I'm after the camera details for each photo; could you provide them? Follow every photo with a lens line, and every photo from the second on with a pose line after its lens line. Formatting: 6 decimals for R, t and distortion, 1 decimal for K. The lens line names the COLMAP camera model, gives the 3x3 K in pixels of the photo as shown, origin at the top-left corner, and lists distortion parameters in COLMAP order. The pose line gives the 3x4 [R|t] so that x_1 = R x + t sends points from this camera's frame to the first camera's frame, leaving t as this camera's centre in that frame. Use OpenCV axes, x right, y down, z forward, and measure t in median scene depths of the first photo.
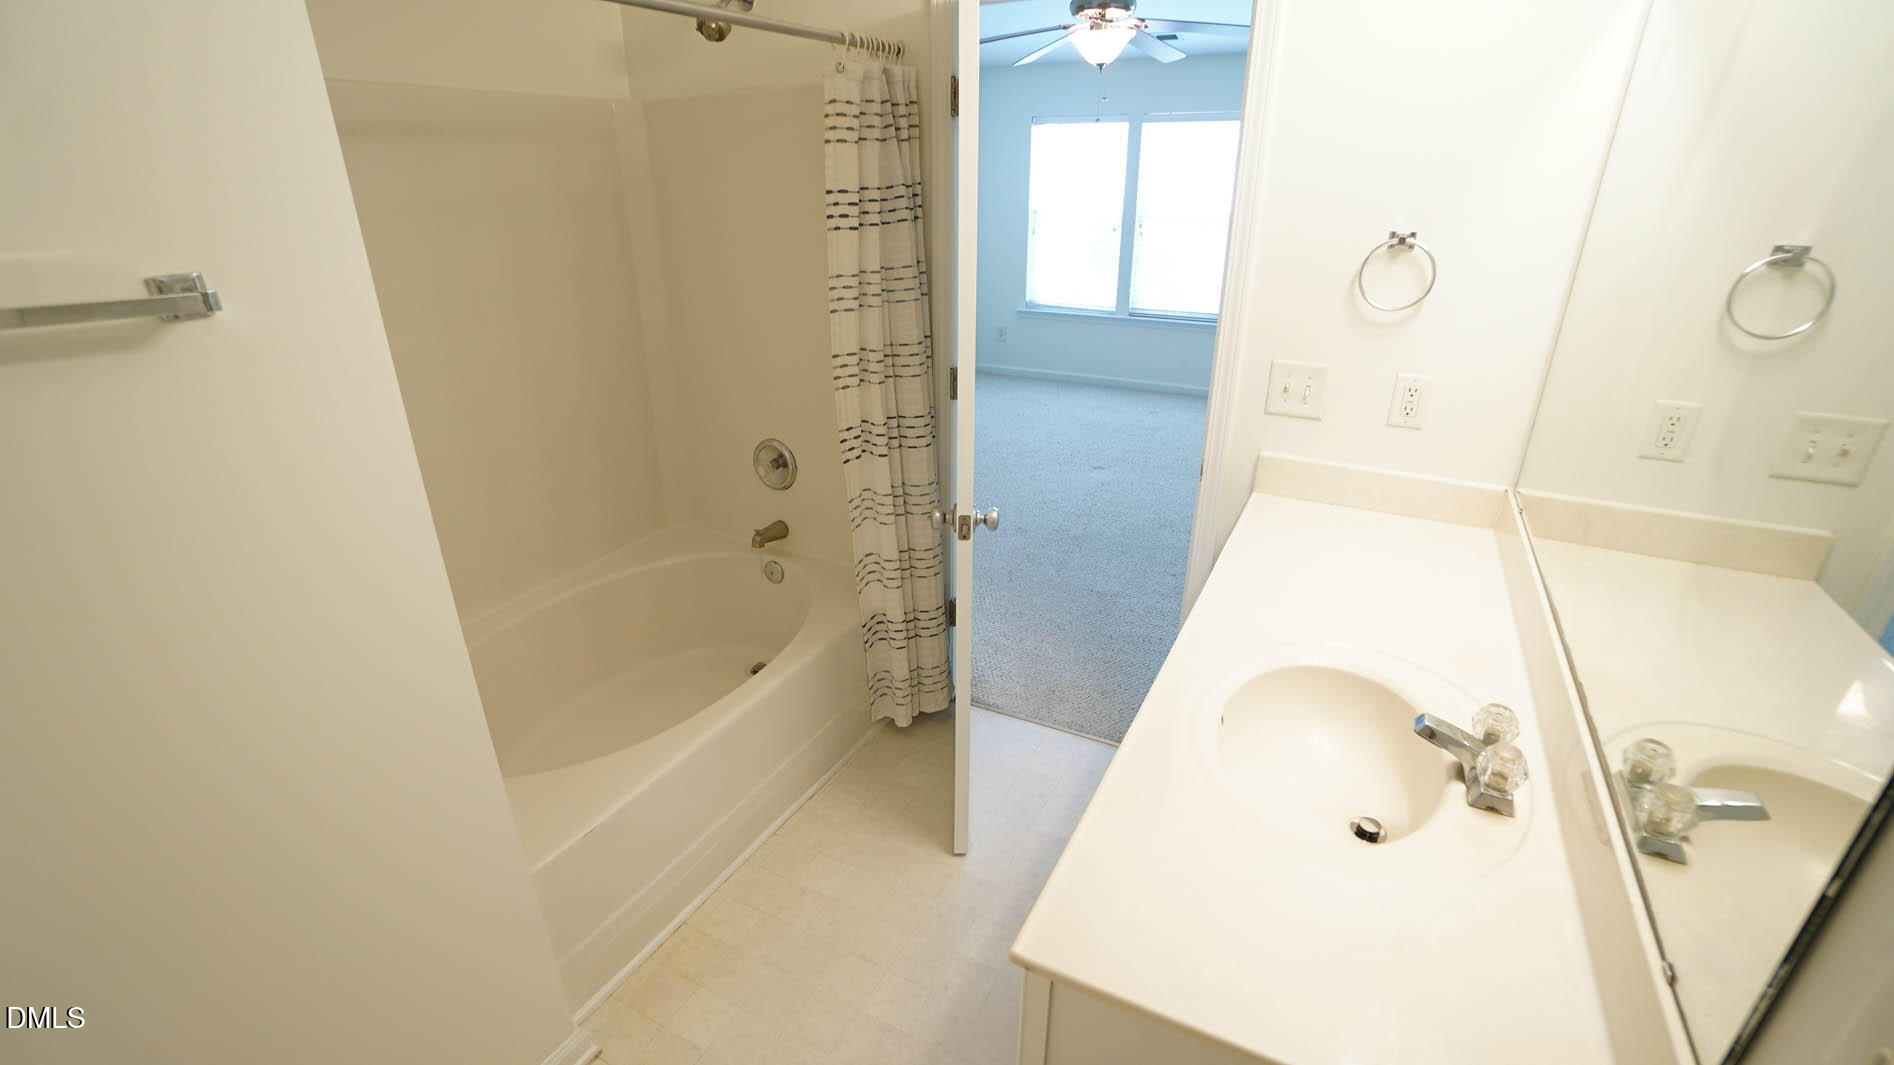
lens RADIAL K [[841.0, 0, 928.5], [0, 841.0, 536.7], [0, 0, 1]] dist [-0.063331, 0.023063]
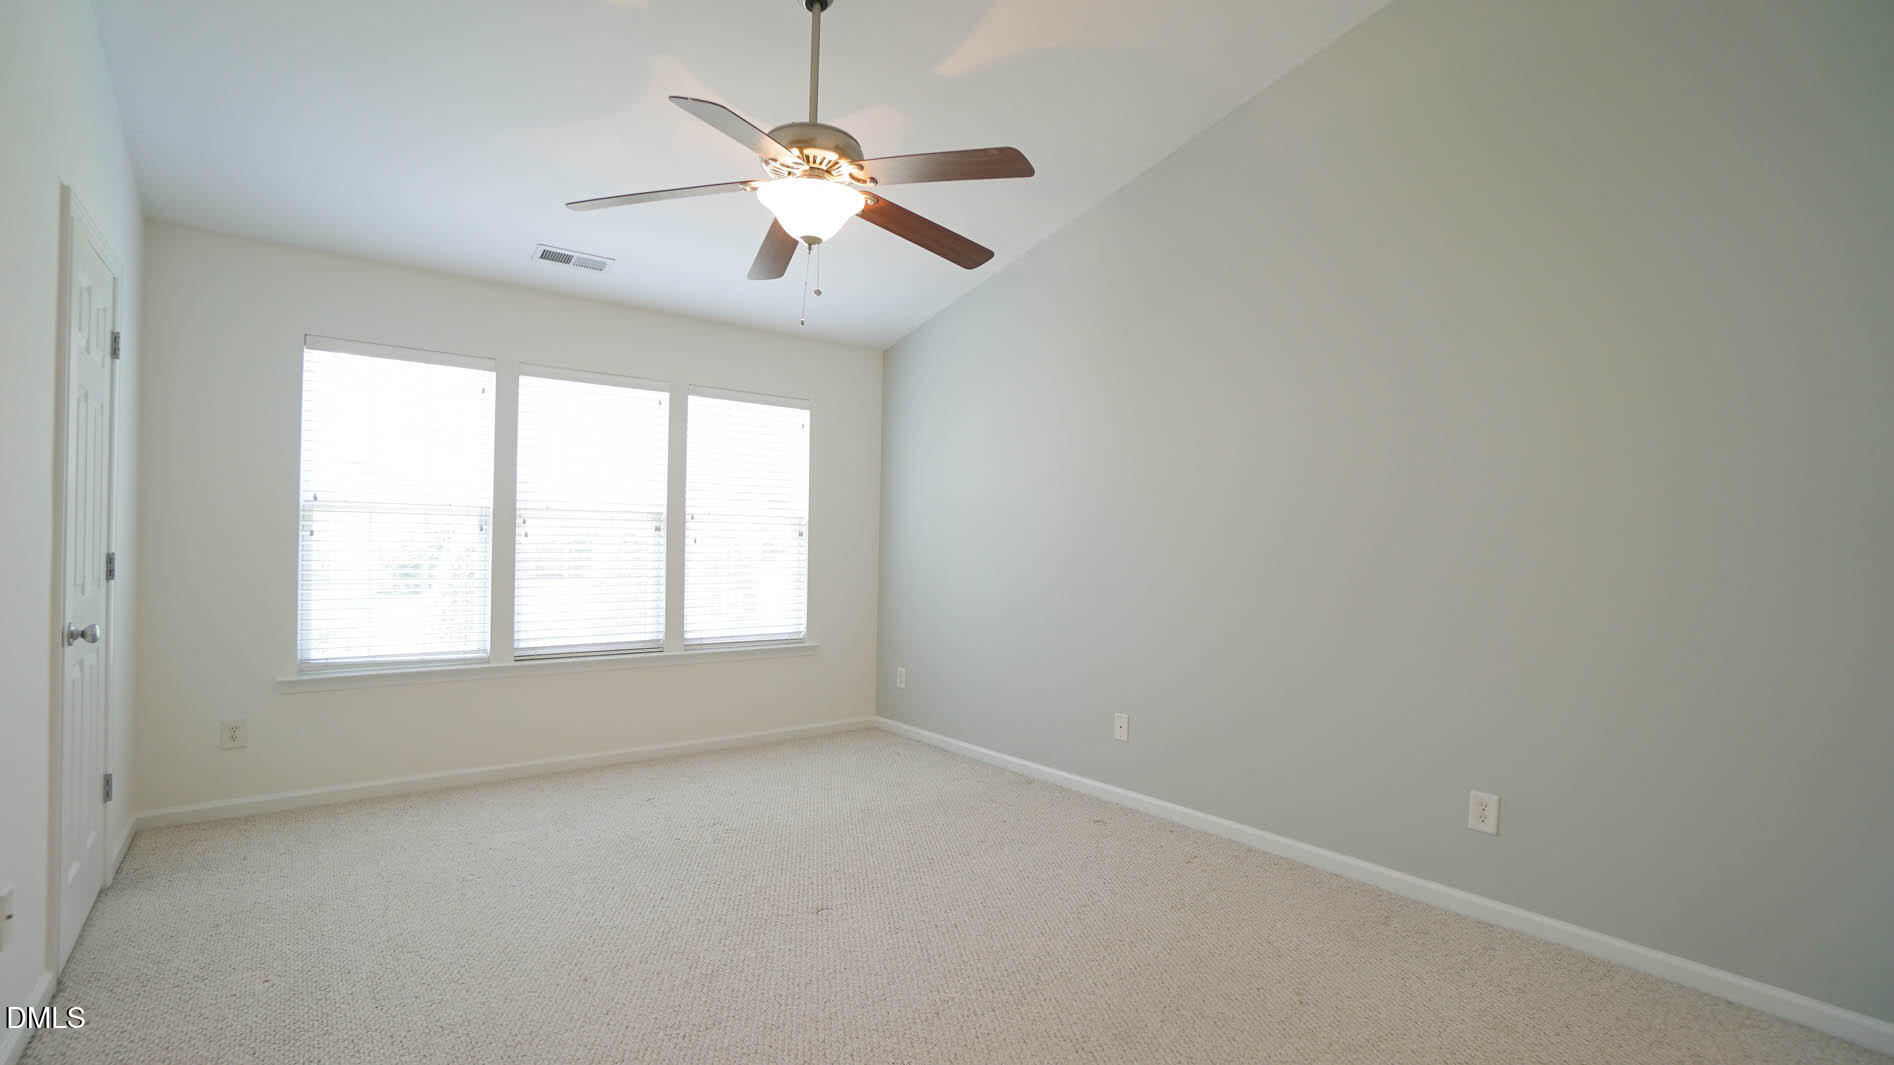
lens RADIAL K [[877.1, 0, 904.2], [0, 877.1, 536.3], [0, 0, 1]] dist [-0.000591, 0.000114]
pose [[0.410965, 0.018002, 0.911473, -0.238825], [0.336965, 0.926002, -0.170220, -0.144292], [-0.847090, 0.377089, 0.374489, 0.482827]]
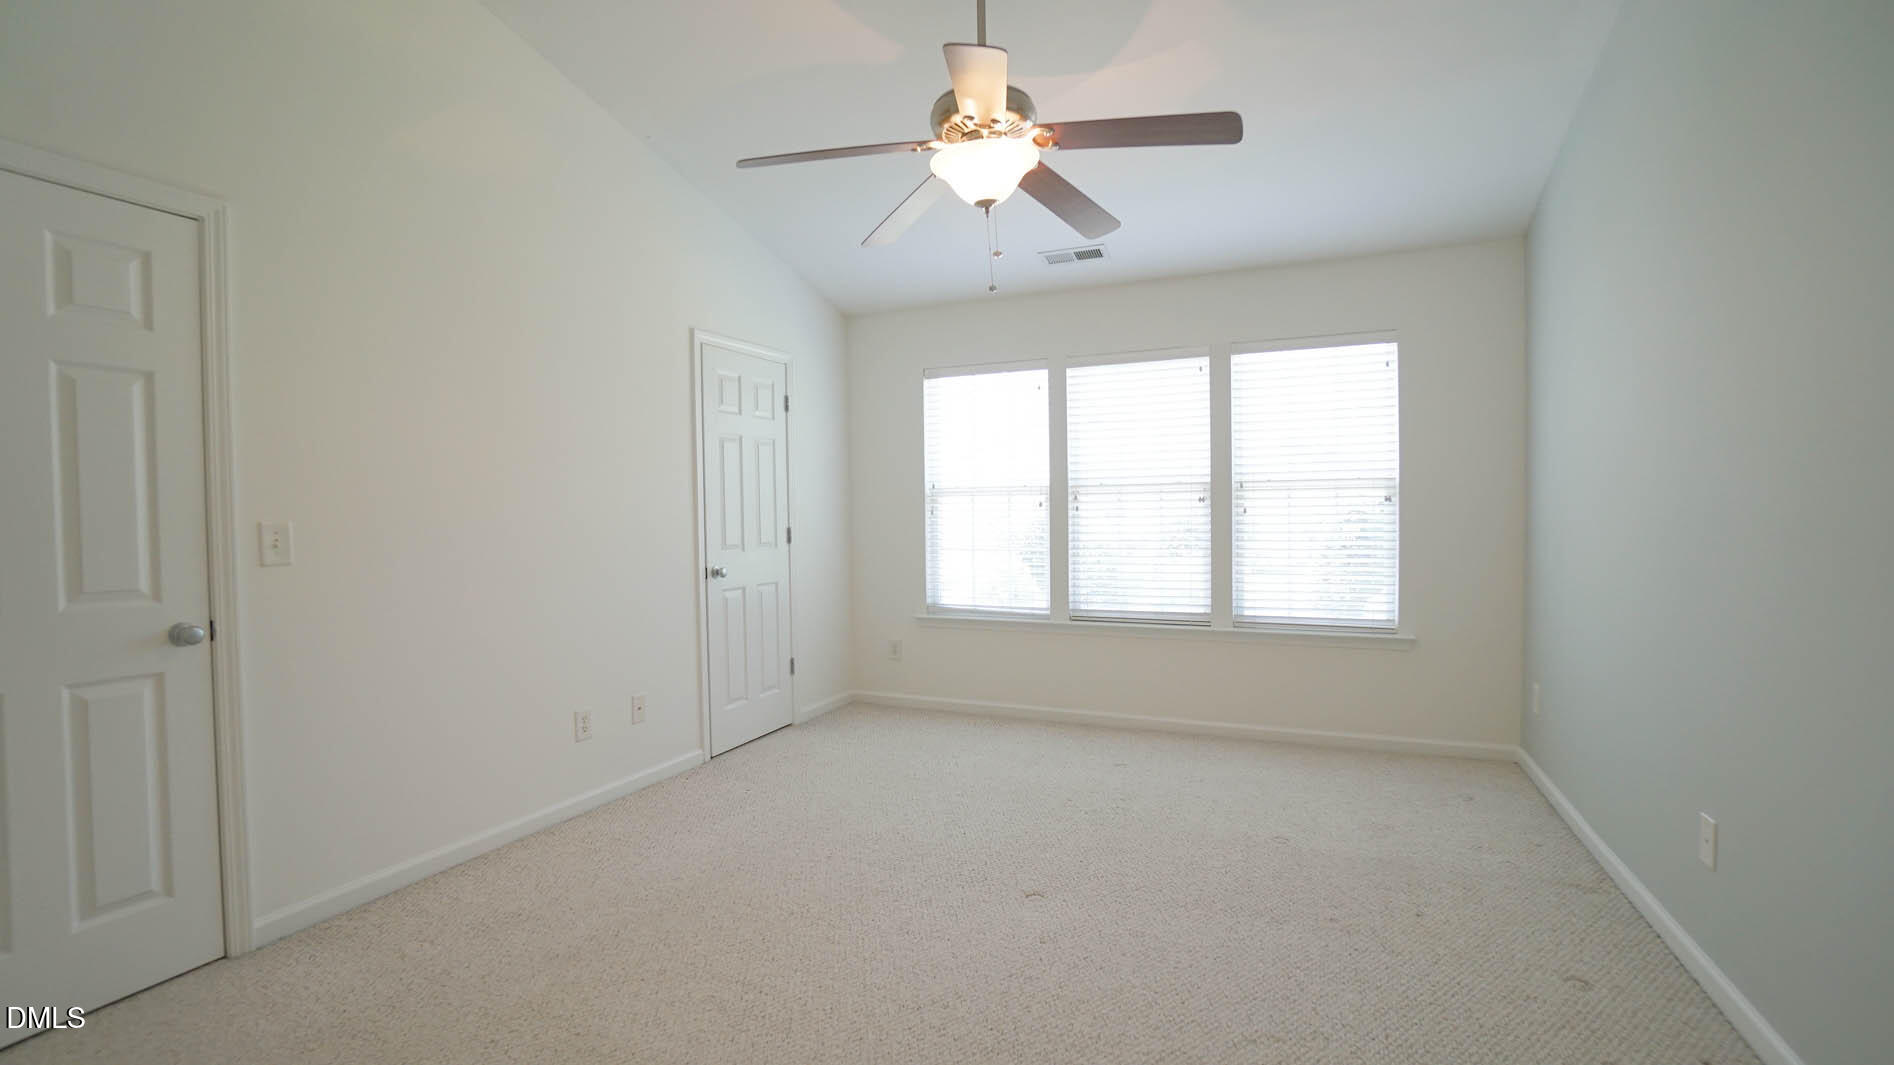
lens RADIAL K [[841.0, 0, 928.5], [0, 841.0, 536.7], [0, 0, 1]] dist [-0.063331, 0.023063]
pose [[0.998121, -0.008180, 0.060721, 0.079379], [0.029645, 0.931795, -0.361773, -0.078593], [-0.053620, 0.362894, 0.930287, 0.324869]]
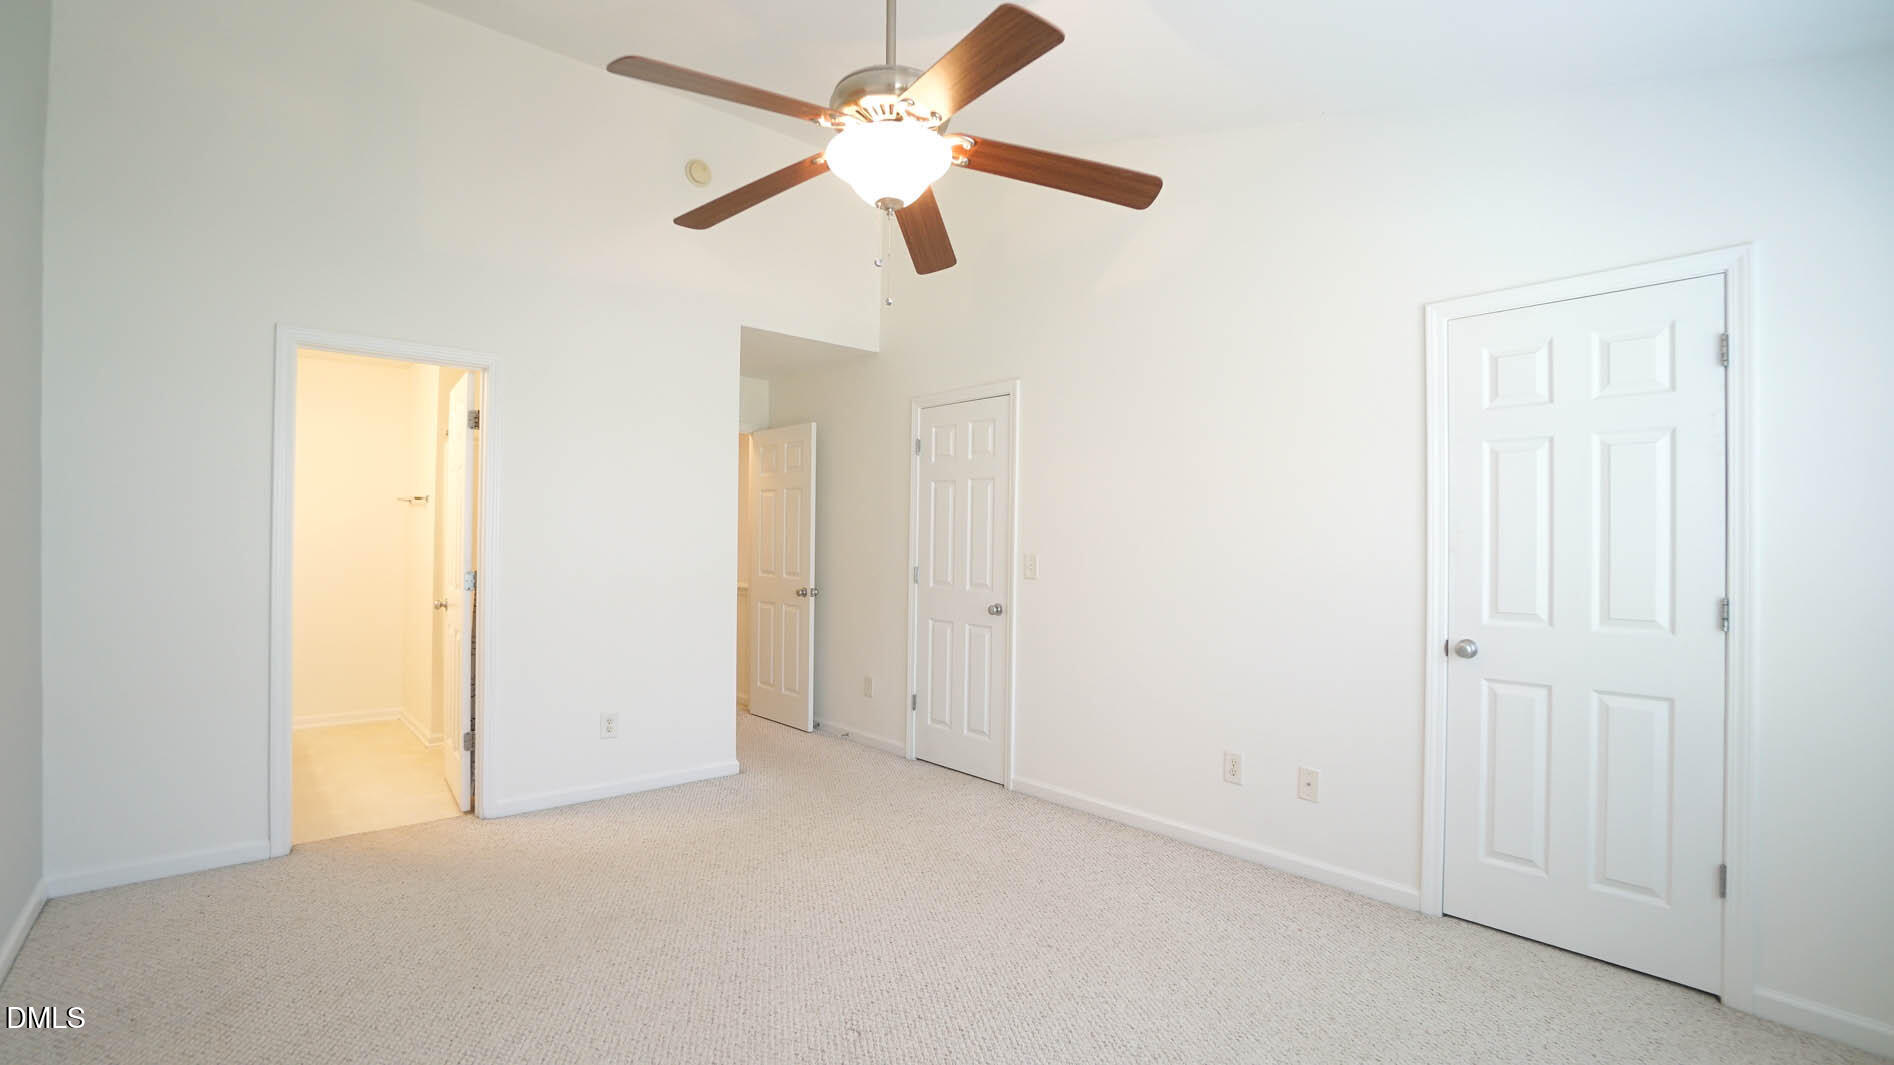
lens RADIAL K [[841.0, 0, 931.0], [0, 841.0, 537.5], [0, 0, 1]] dist [-0.063881, 0.023744]
pose [[-0.345798, -0.006214, -0.938288, 0.438218], [-0.377451, 0.916423, 0.133037, -0.289254], [0.859043, 0.400162, -0.319243, 0.802271]]
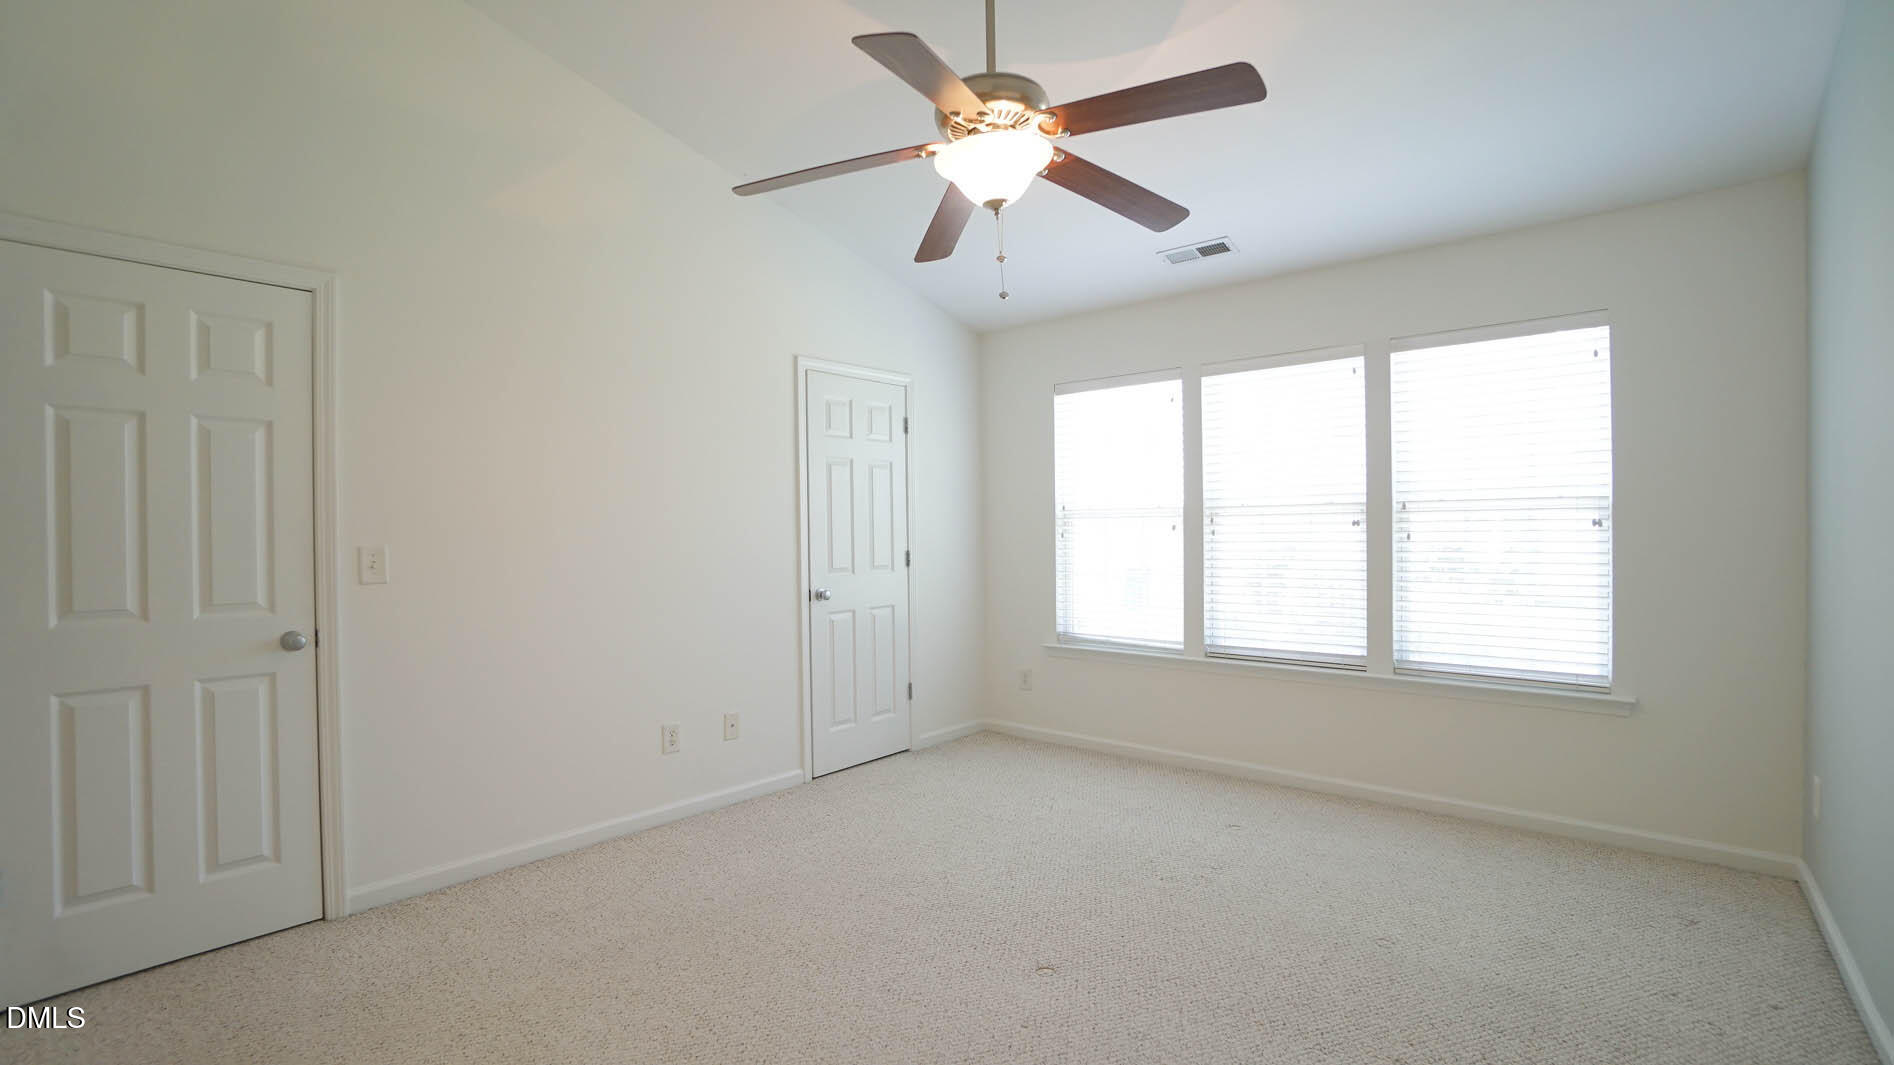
lens RADIAL K [[841.0, 0, 928.5], [0, 841.0, 536.7], [0, 0, 1]] dist [-0.063331, 0.023063]
pose [[0.973063, -0.001641, -0.230534, 0.184226], [-0.086555, 0.924221, -0.371919, -0.096463], [0.213675, 0.381854, 0.899183, 0.354974]]
